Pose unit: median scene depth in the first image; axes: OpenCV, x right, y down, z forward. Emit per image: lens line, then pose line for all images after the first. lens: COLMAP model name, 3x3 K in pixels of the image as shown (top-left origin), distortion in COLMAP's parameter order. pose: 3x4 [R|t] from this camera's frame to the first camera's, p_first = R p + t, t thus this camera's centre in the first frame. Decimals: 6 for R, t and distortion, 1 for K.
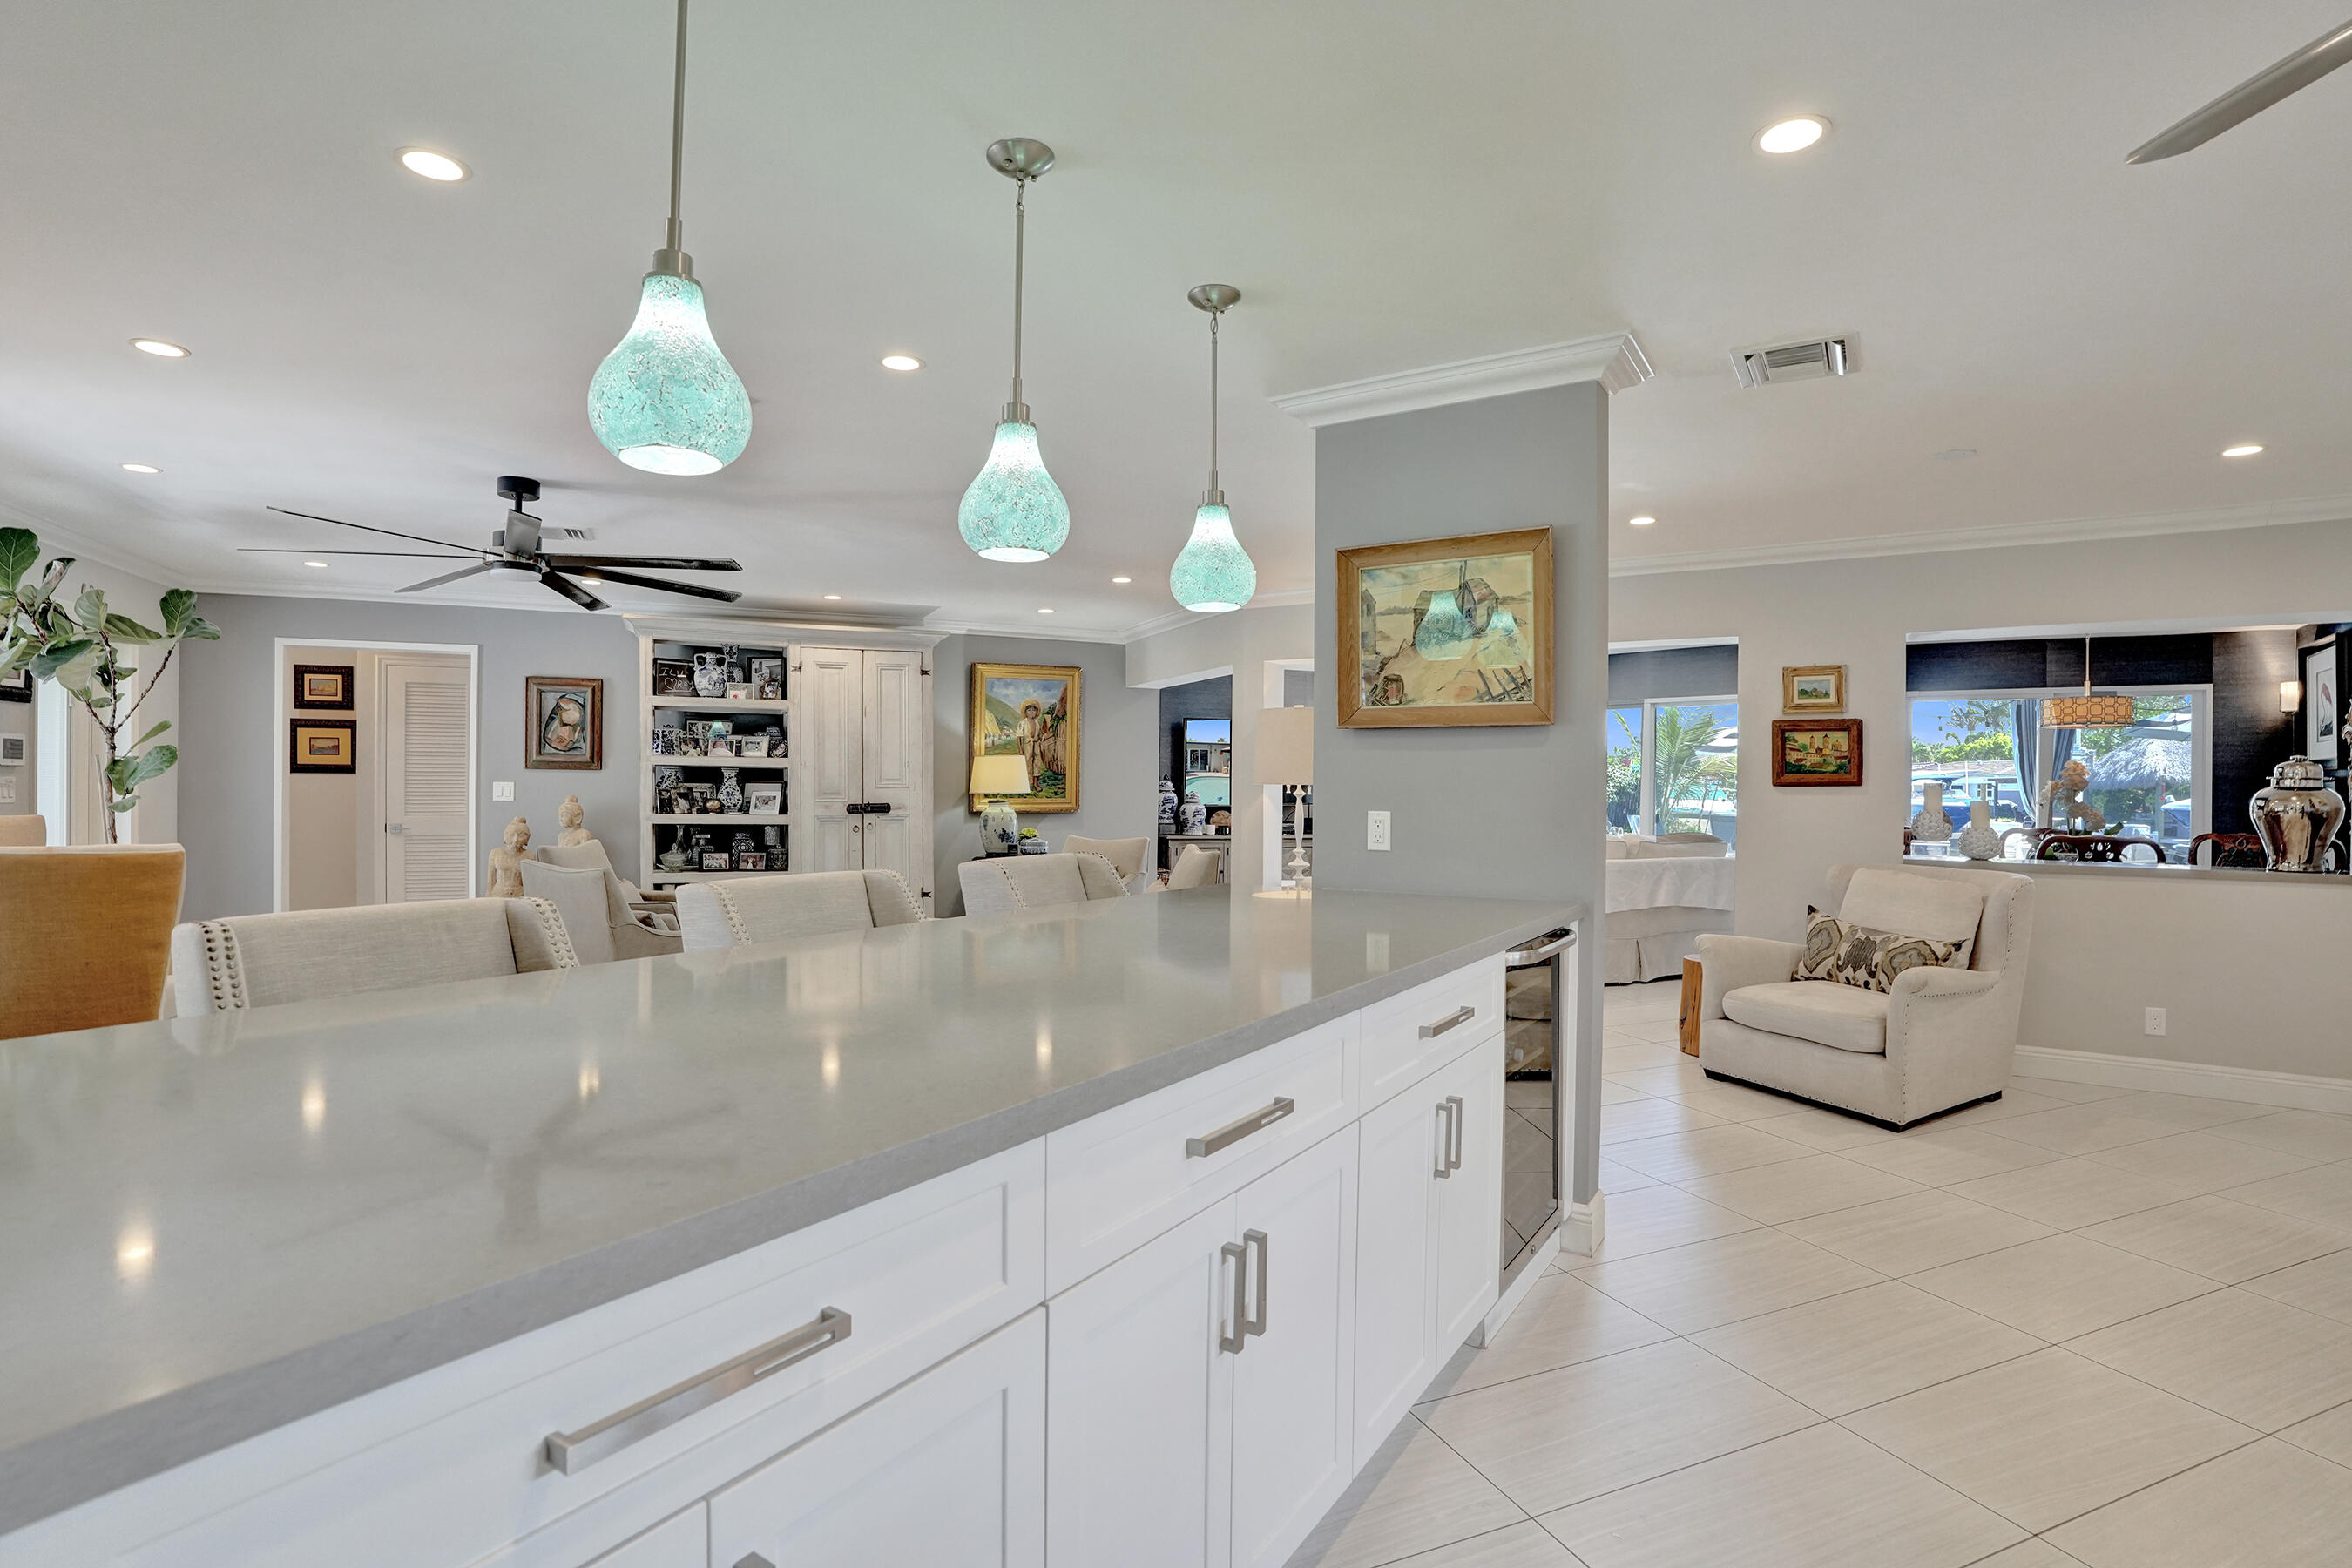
lens RADIAL K [[1148.0, 0, 1166.0], [0, 1148.0, 786.3], [0, 0, 1]] dist [-0.025793, 0.005962]
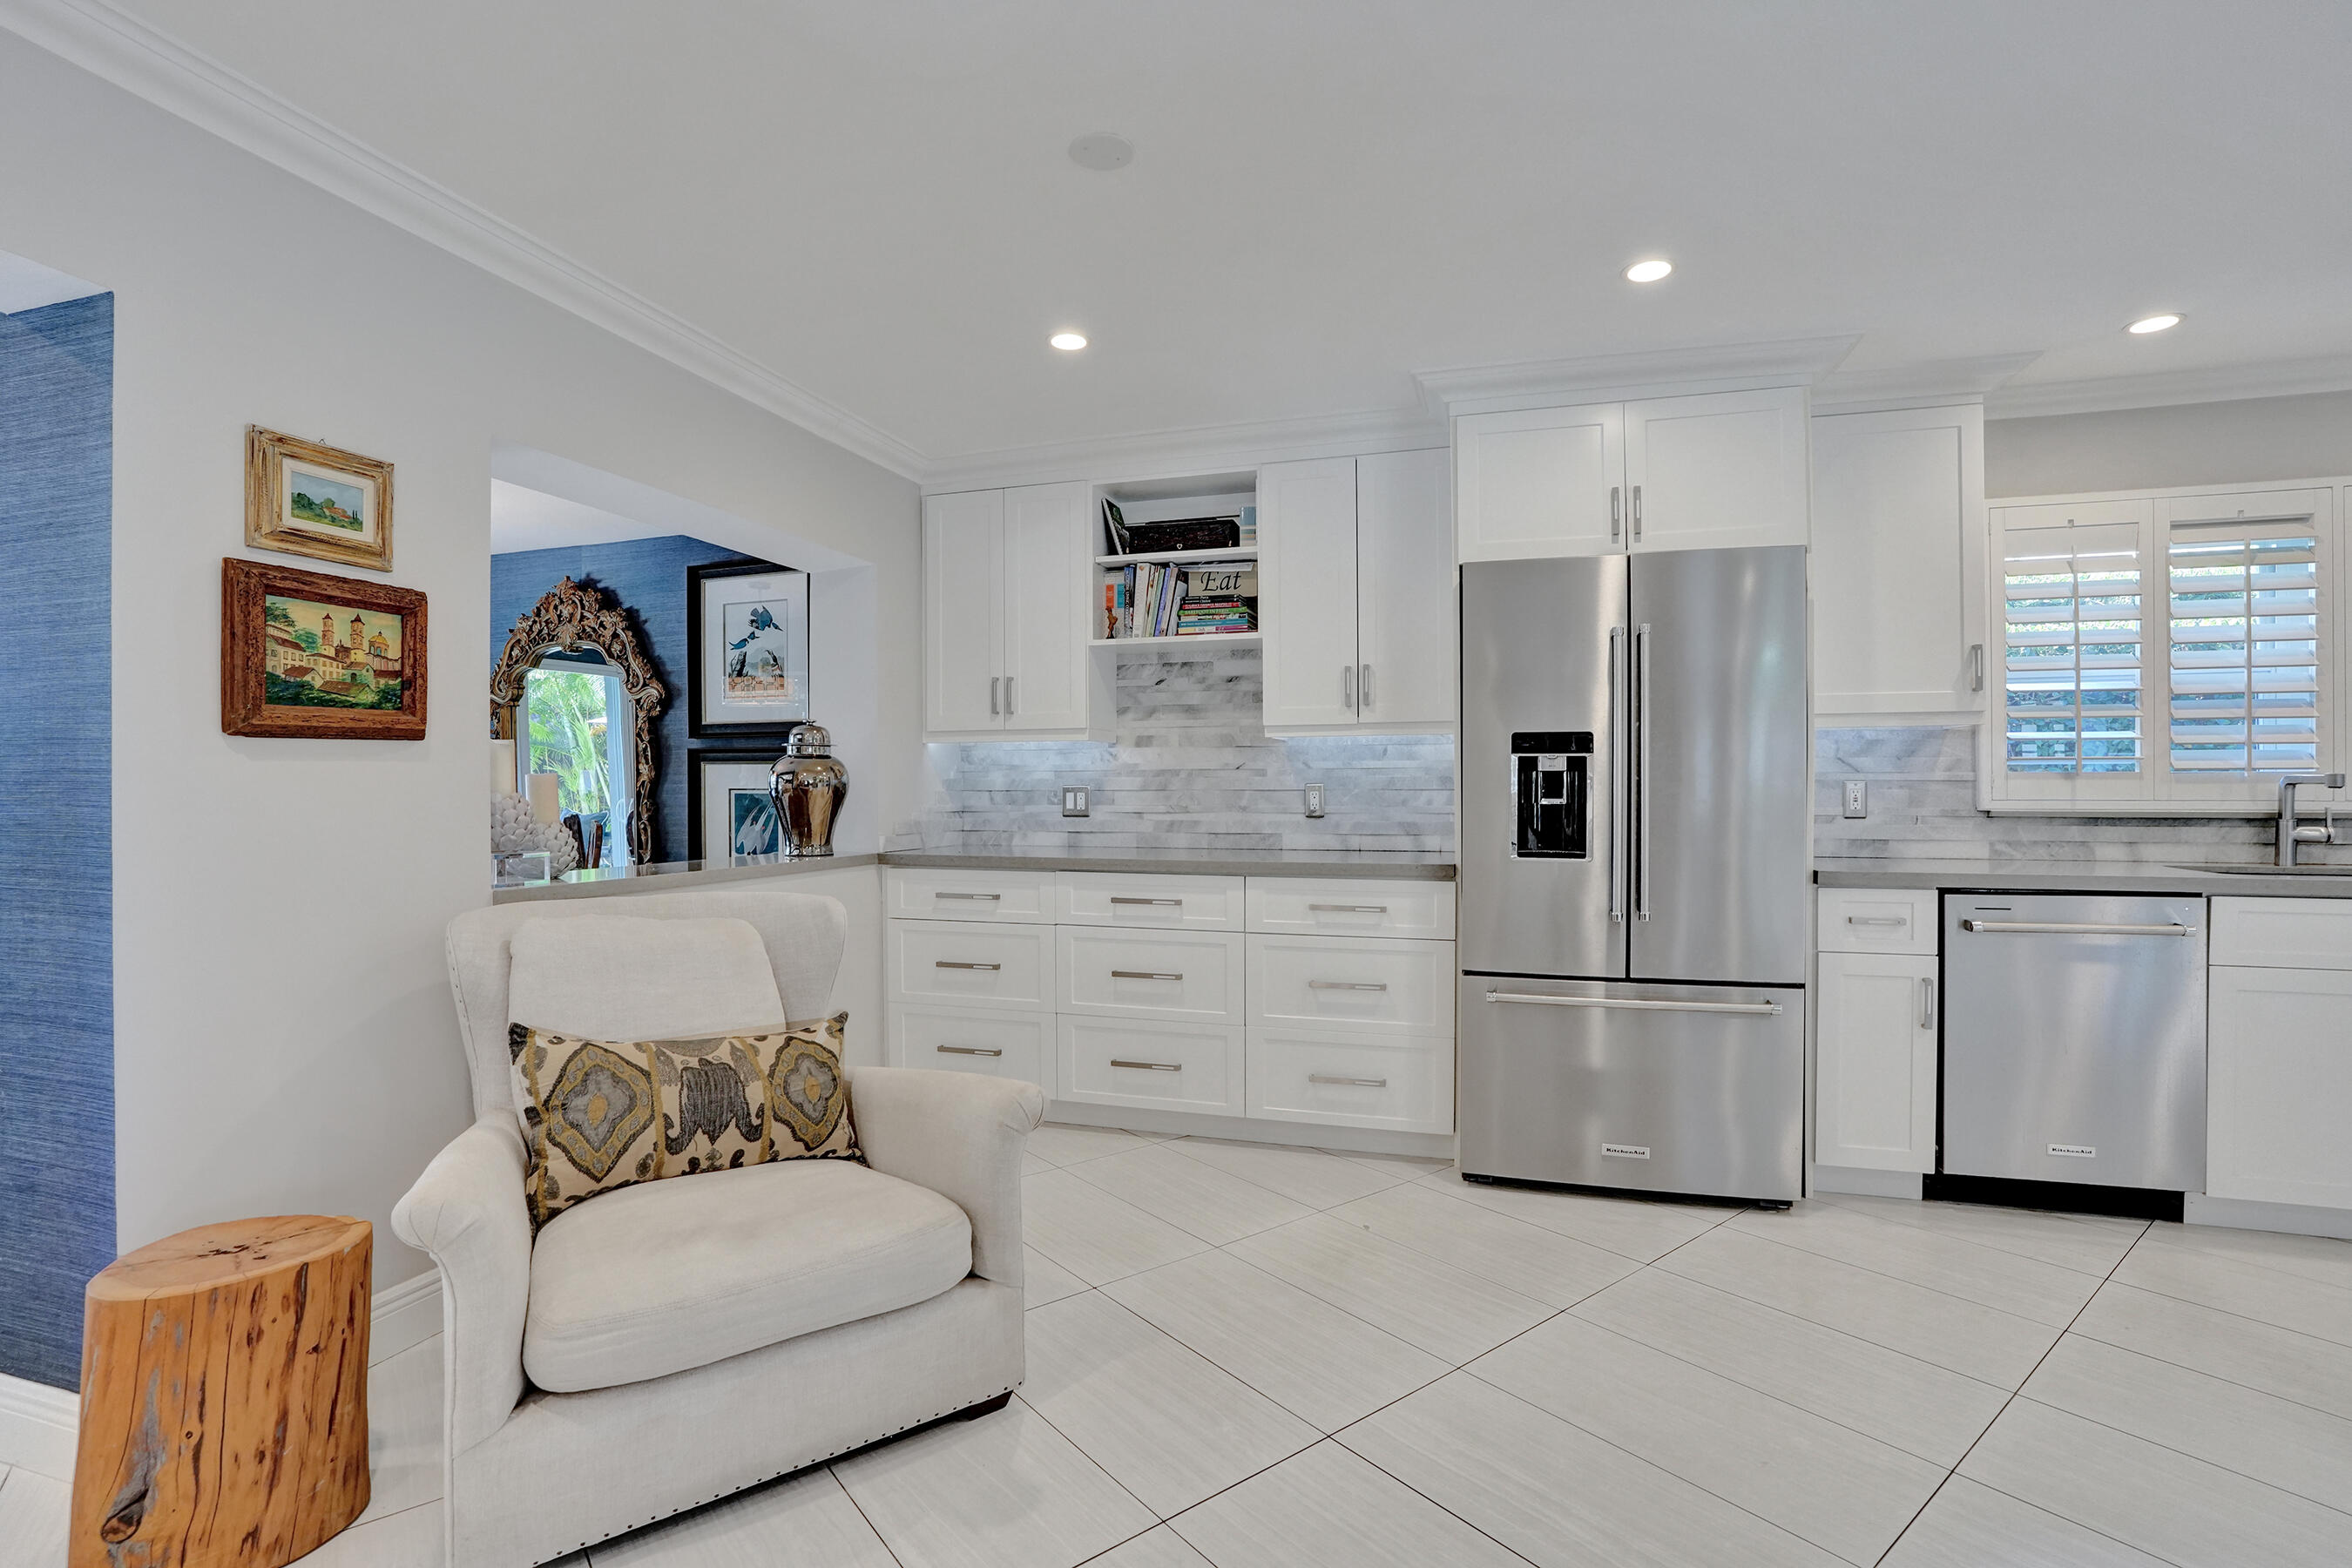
lens RADIAL K [[1092.2, 0, 1176.9], [0, 1092.2, 787.6], [0, 0, 1]] dist [-0.059558, 0.018030]
pose [[-0.269762, -0.008796, 0.962887, 0.119668], [0.001683, 0.999952, 0.009606, 0.014477], [-0.962926, 0.004212, -0.269734, 0.803657]]
